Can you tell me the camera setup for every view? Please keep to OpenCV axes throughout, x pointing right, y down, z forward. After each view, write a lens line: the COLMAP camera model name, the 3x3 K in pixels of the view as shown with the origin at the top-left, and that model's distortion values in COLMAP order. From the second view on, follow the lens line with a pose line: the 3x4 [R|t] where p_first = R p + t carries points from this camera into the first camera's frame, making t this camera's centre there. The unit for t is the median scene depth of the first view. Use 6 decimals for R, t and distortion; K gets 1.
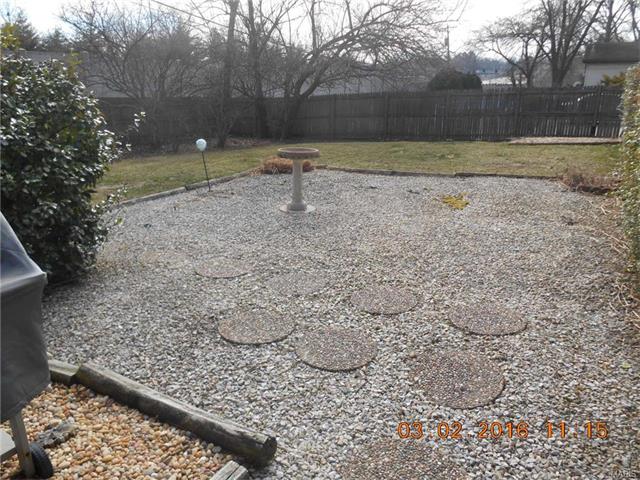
lens RADIAL K [[487.7, 0, 321.5], [0, 487.7, 239.1], [0, 0, 1]] dist [-0.026627, 0.010227]
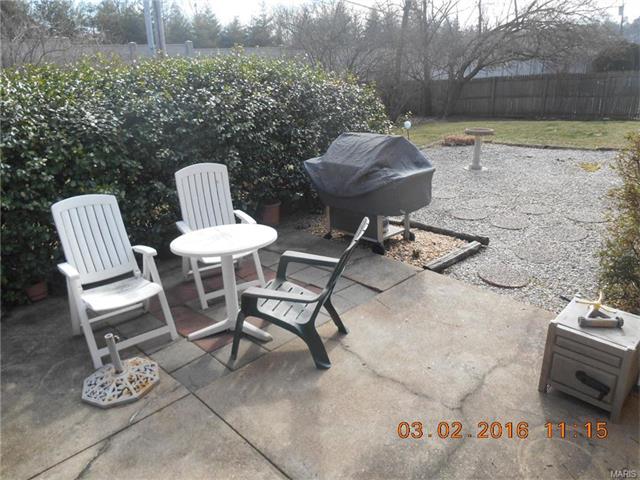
lens RADIAL K [[487.7, 0, 318.2], [0, 487.7, 242.1], [0, 0, 1]] dist [-0.026627, 0.010227]
pose [[0.957426, 0.069144, -0.280276, -0.039043], [-0.053712, 0.996606, 0.062382, 0.048759], [0.283638, -0.044672, 0.957890, -0.299457]]
